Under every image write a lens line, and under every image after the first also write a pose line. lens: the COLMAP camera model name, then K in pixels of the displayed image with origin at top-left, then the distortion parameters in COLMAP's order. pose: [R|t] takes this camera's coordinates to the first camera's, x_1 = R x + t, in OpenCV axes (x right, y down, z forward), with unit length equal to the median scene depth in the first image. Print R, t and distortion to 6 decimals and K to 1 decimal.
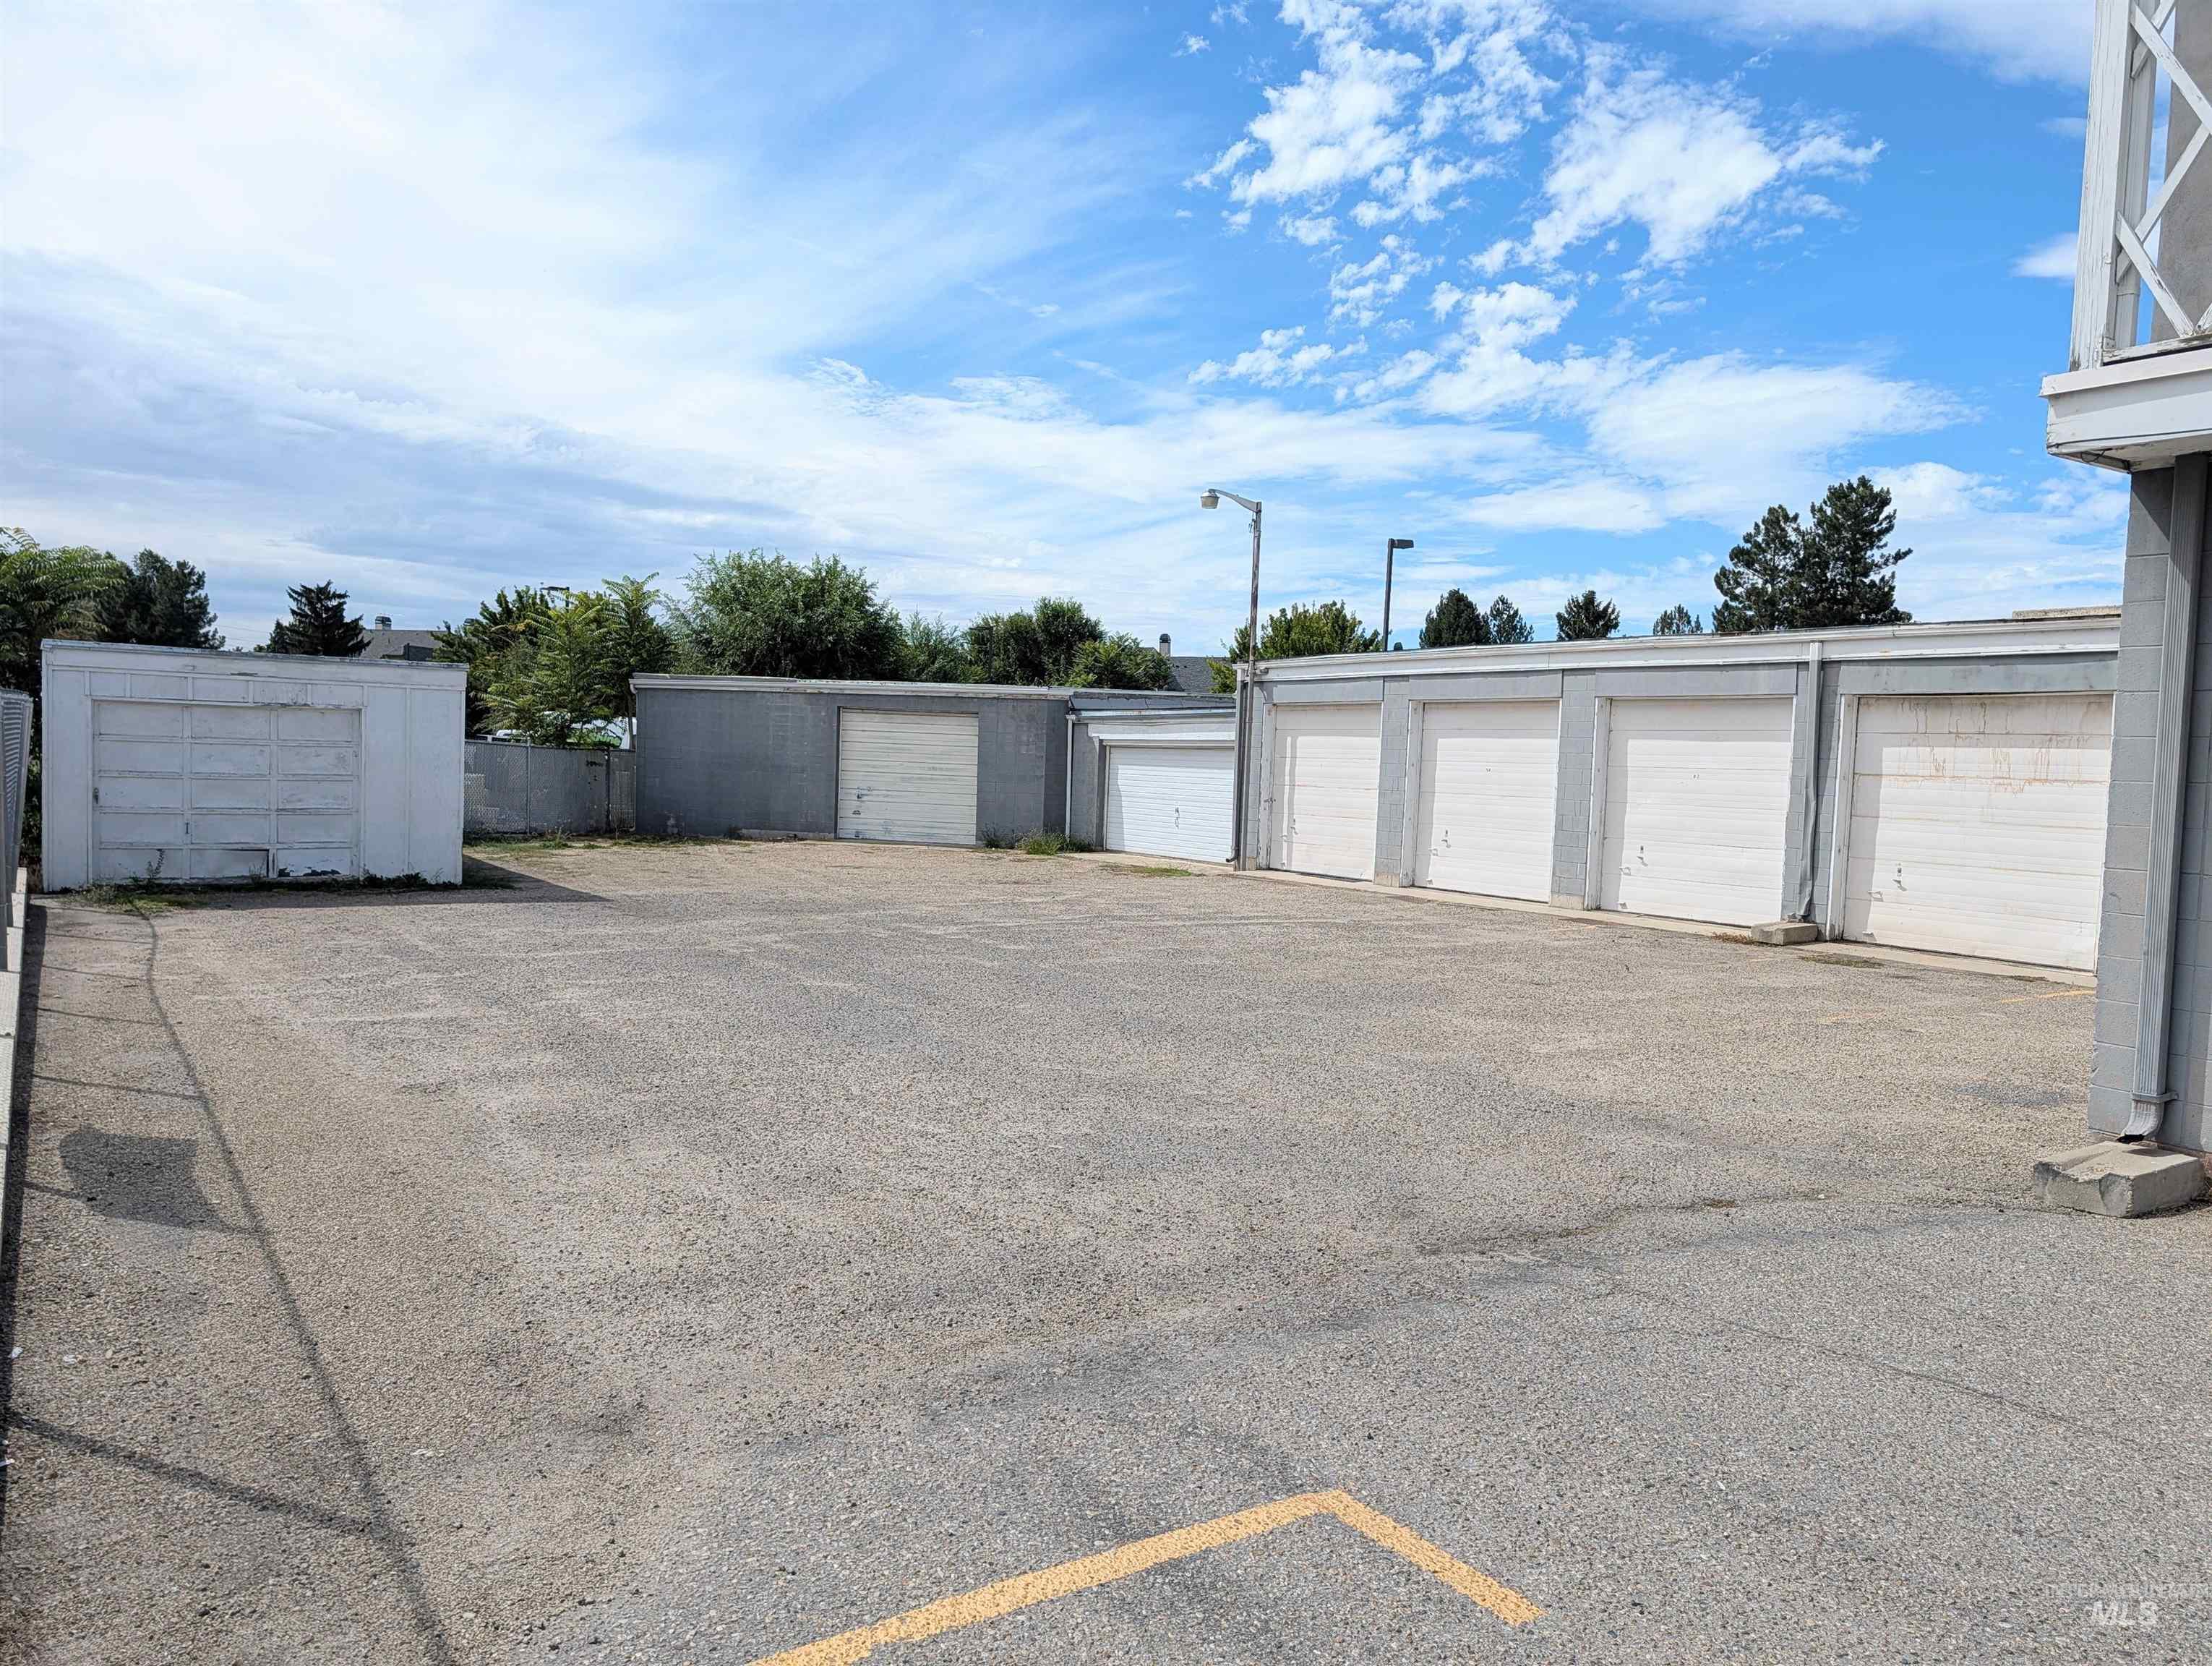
lens RADIAL K [[1576.4, 0, 1096.4], [0, 1576.4, 836.9], [0, 0, 1]] dist [0.035056, -0.038538]
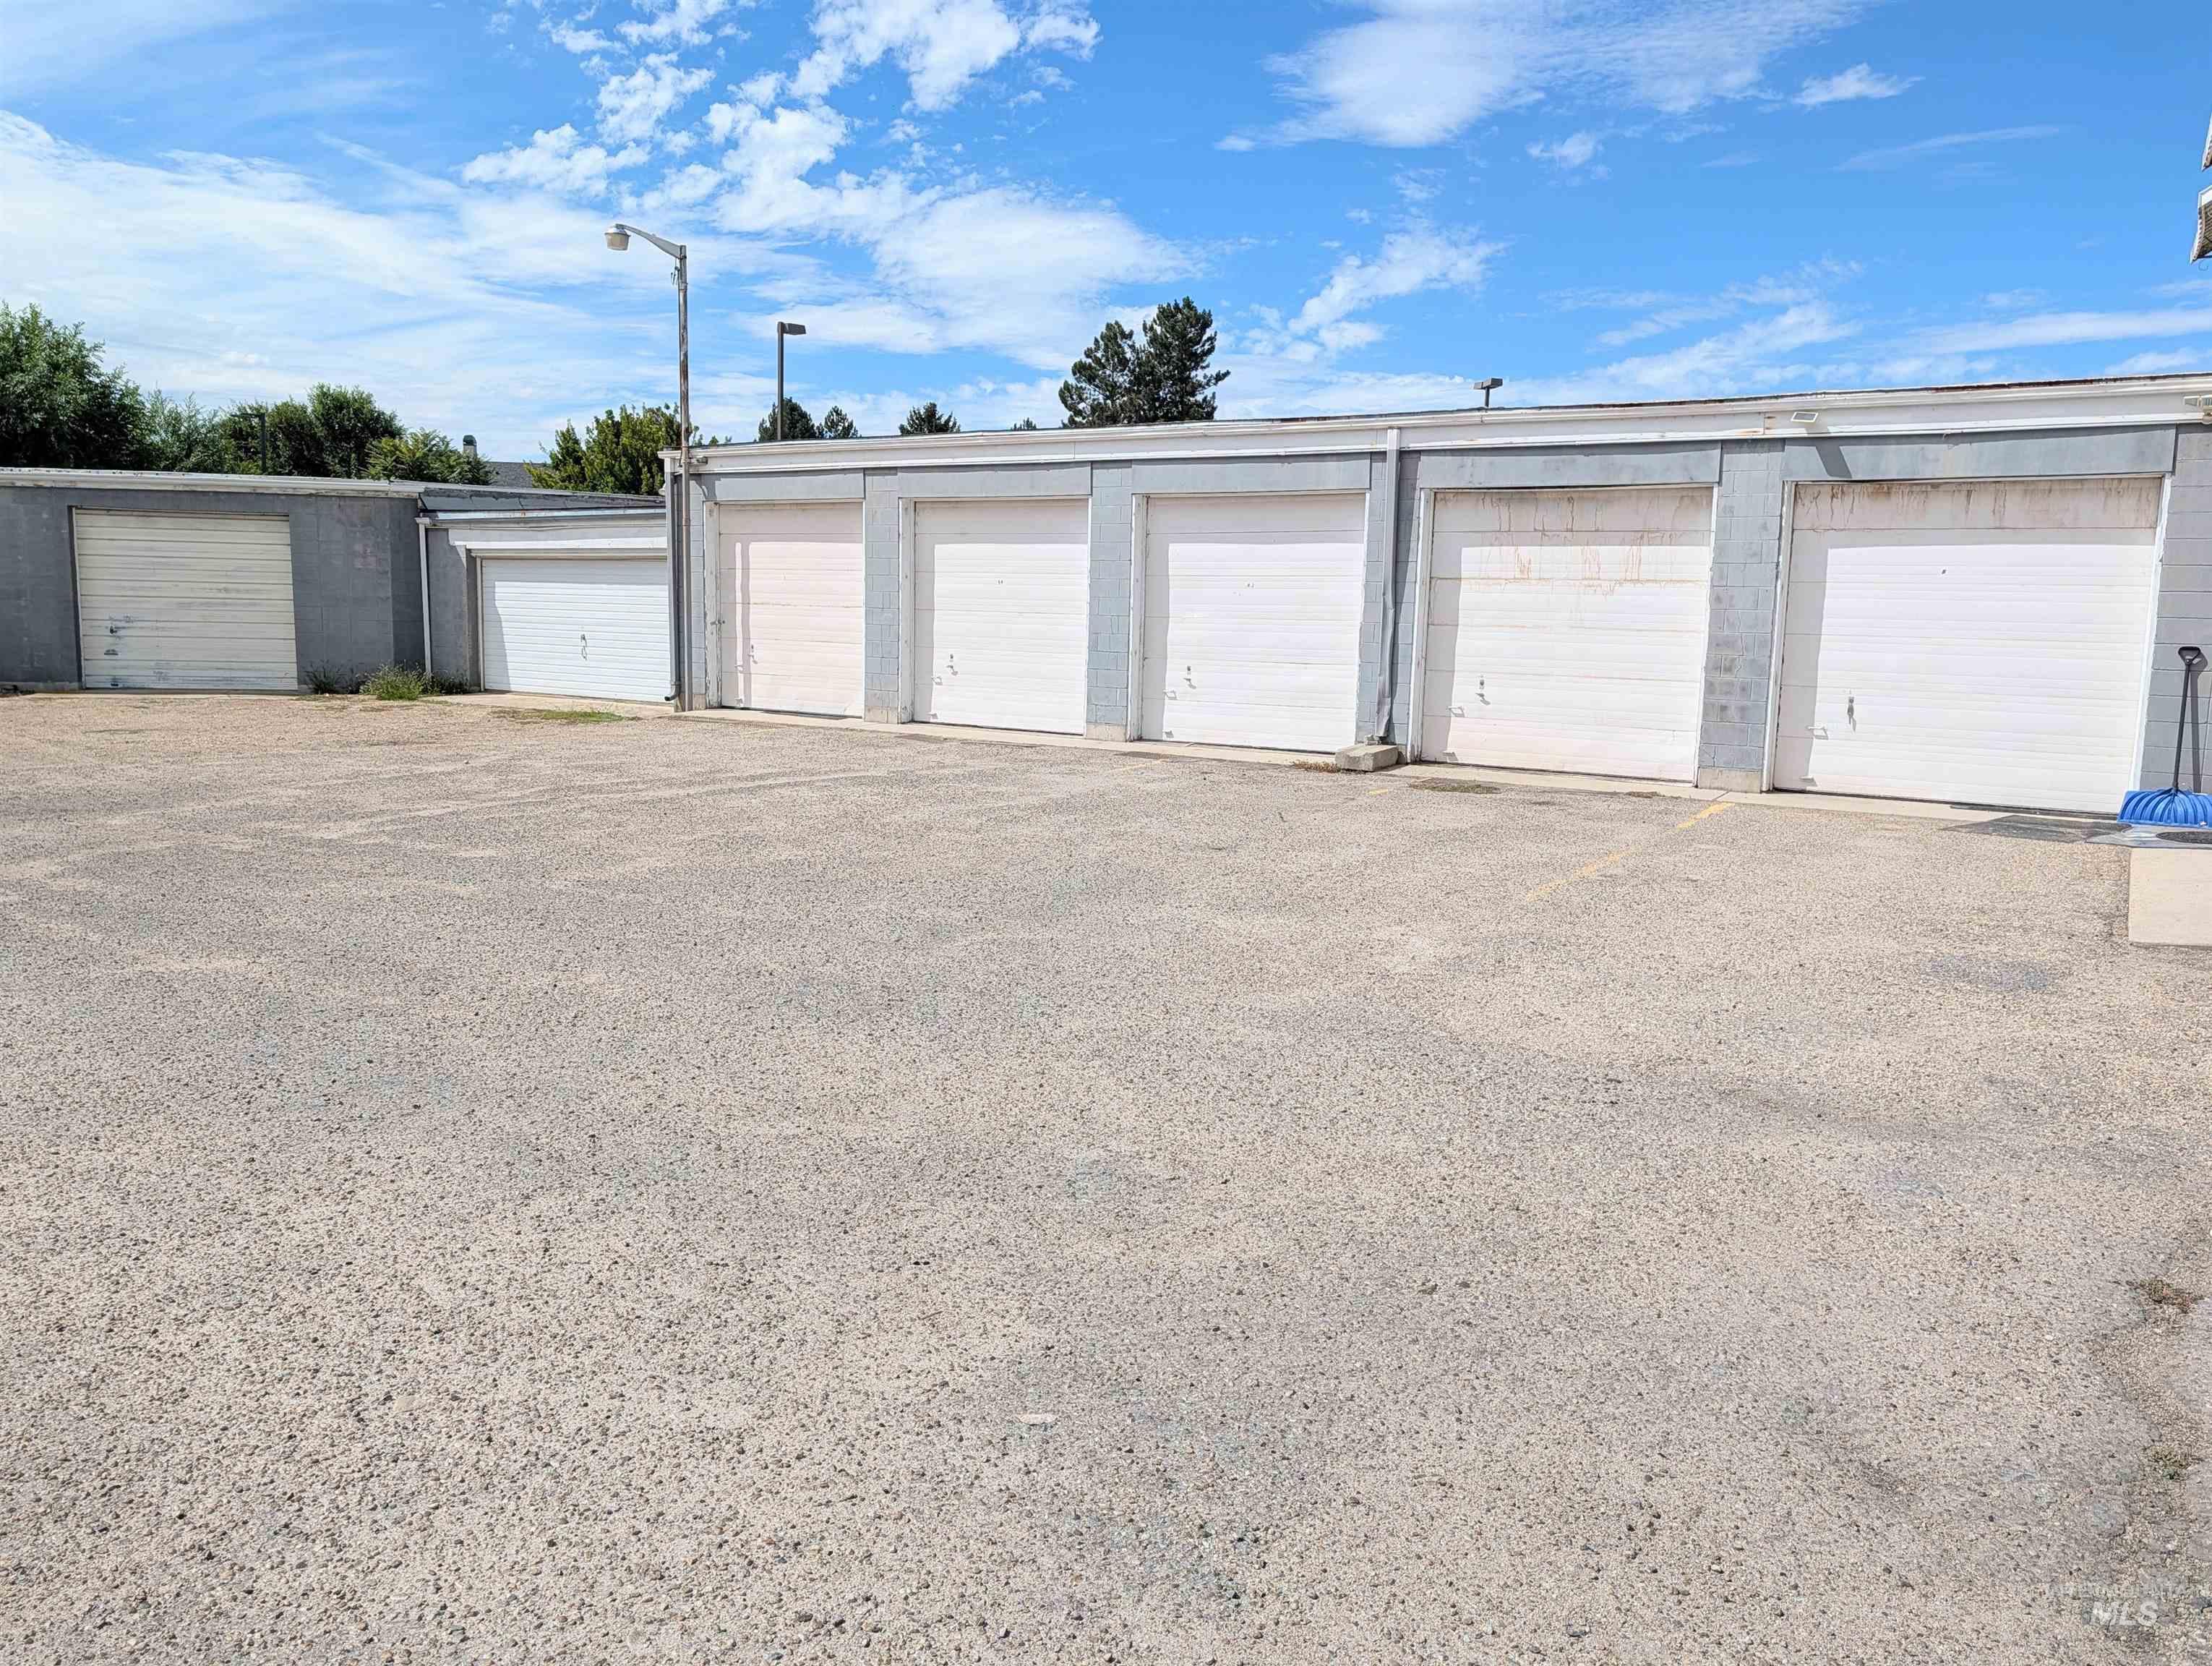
lens RADIAL K [[1576.4, 0, 1088.2], [0, 1576.4, 786.2], [0, 0, 1]] dist [0.035056, -0.038538]
pose [[0.911805, -0.065446, 0.405376, -0.051528], [0.032202, 0.995573, 0.088298, -0.005056], [-0.409360, -0.067456, 0.909876, 0.172422]]
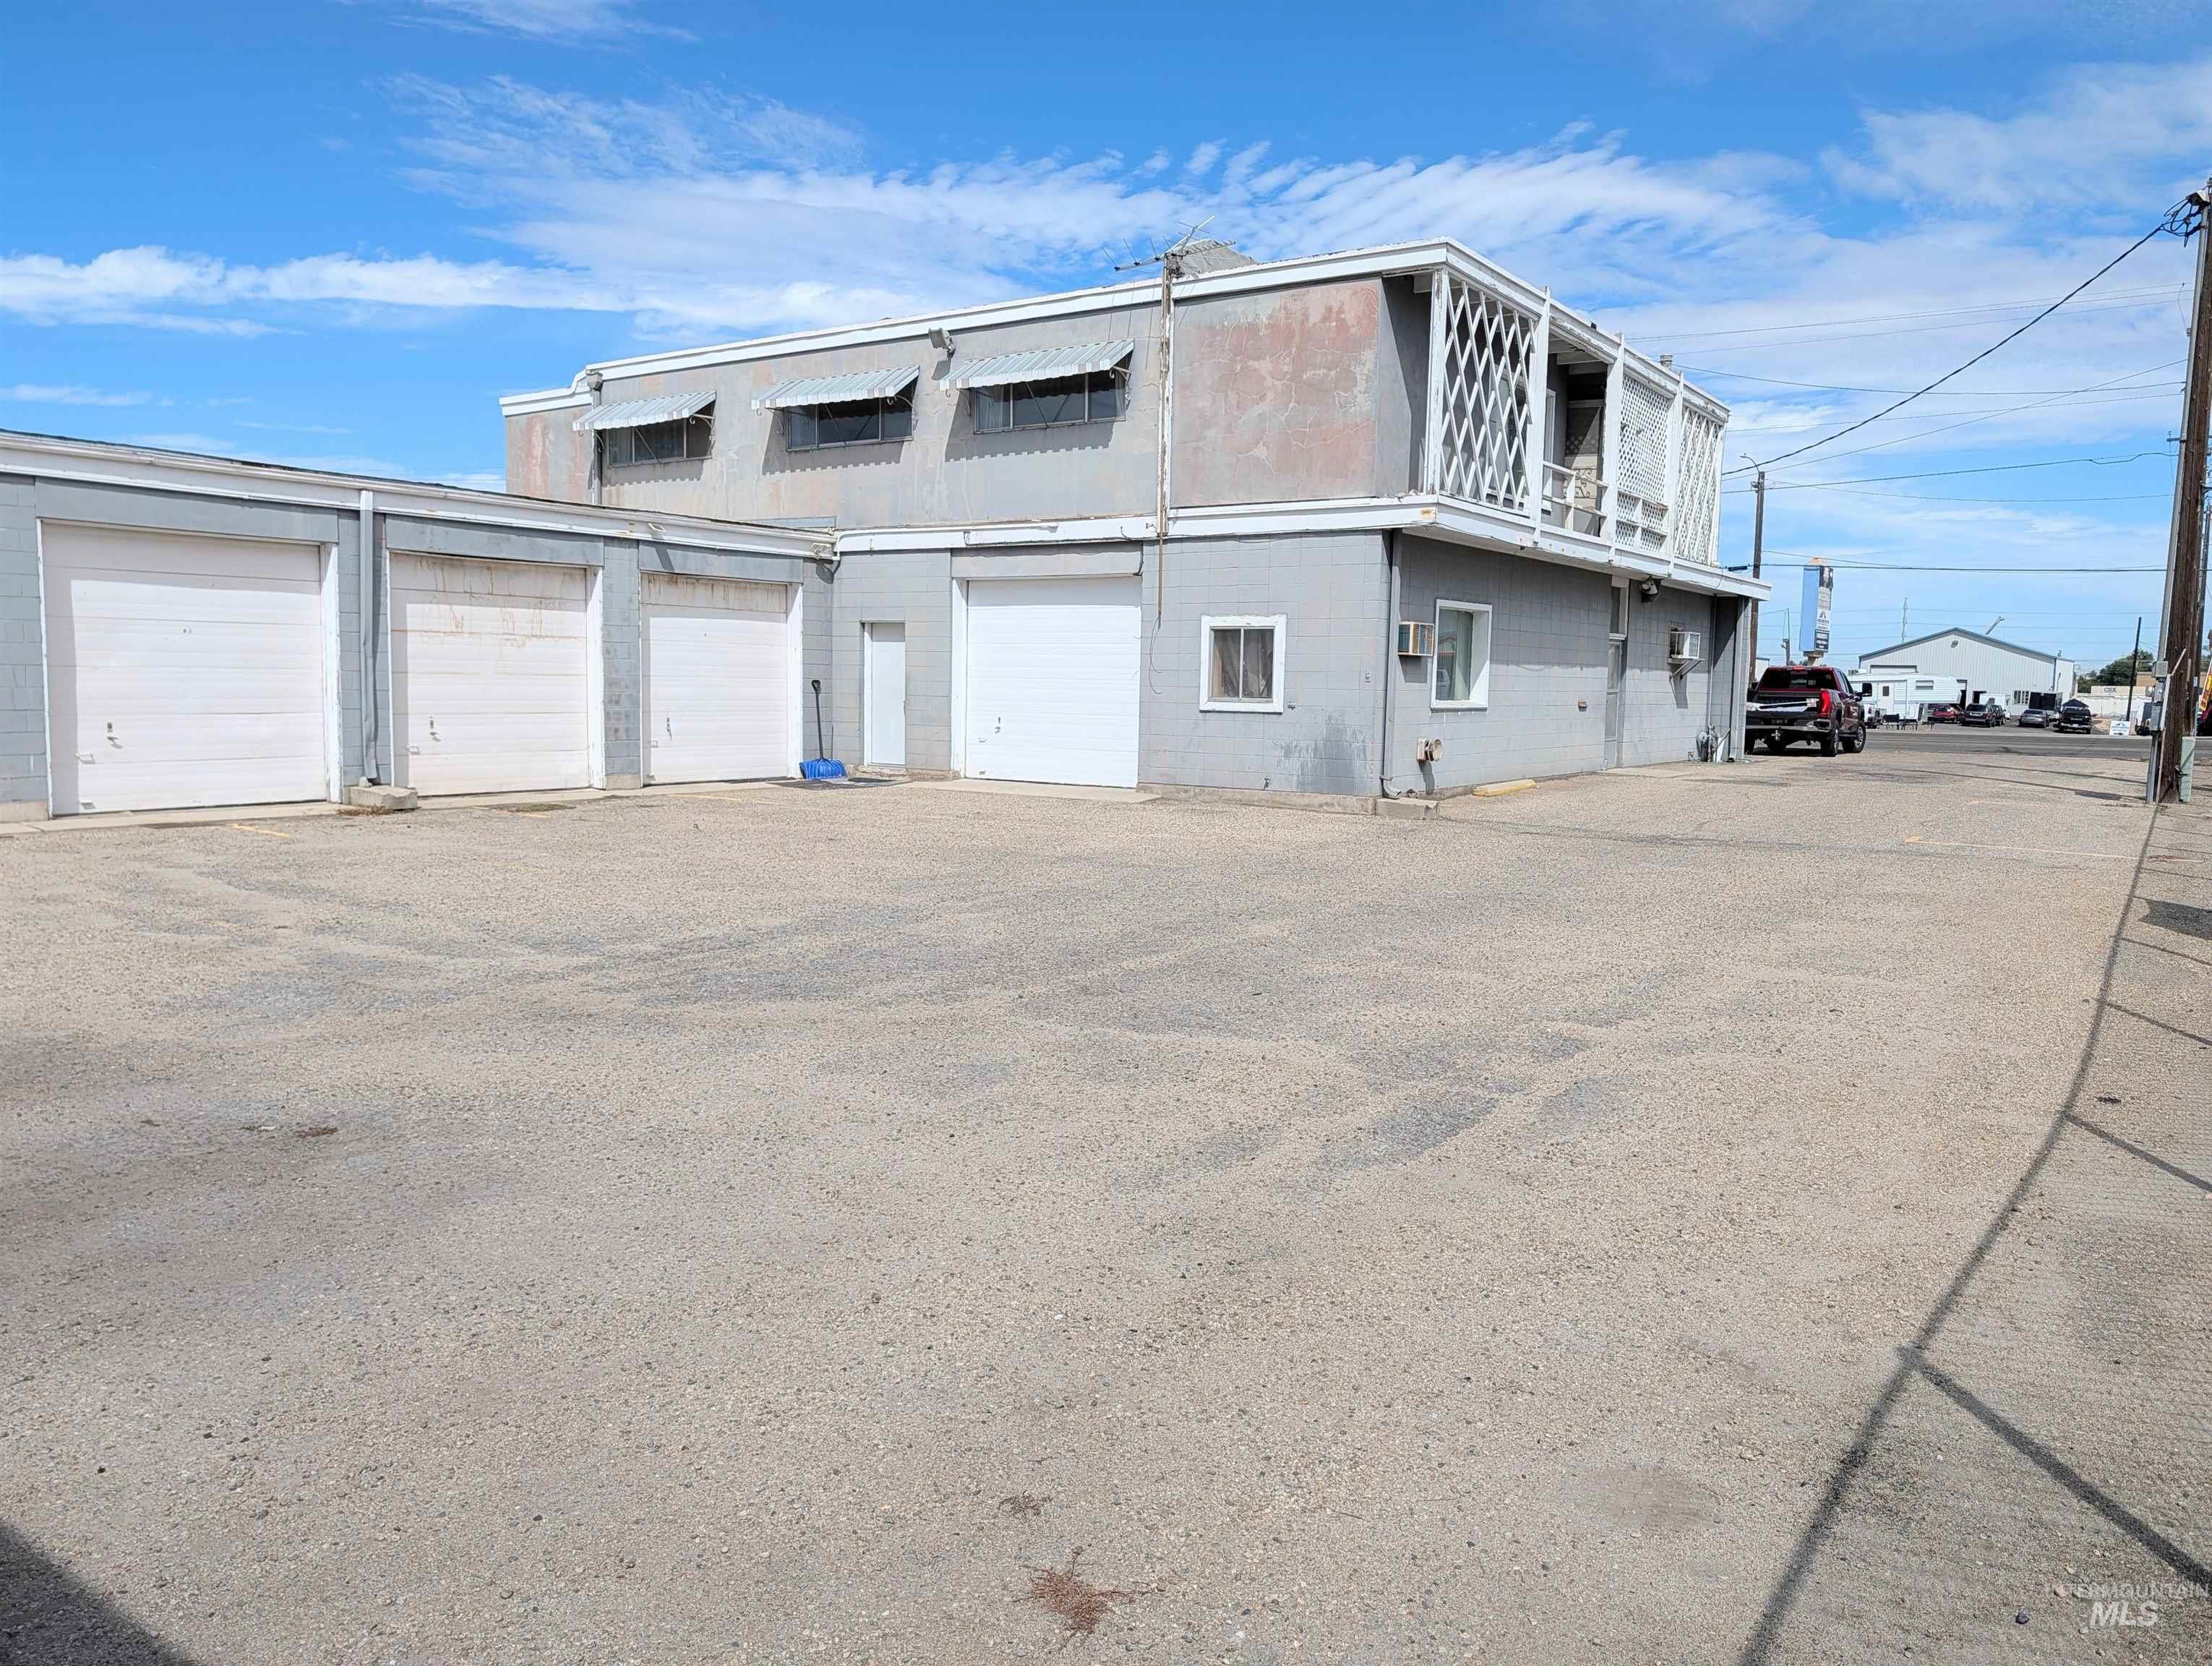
lens RADIAL K [[1576.4, 0, 1107.9], [0, 1576.4, 826.5], [0, 0, 1]] dist [0.035056, -0.038538]
pose [[-0.365885, -0.137639, 0.920426, -0.423061], [0.006266, 0.988616, 0.150327, -0.044152], [-0.930639, 0.060770, -0.360858, 0.649613]]
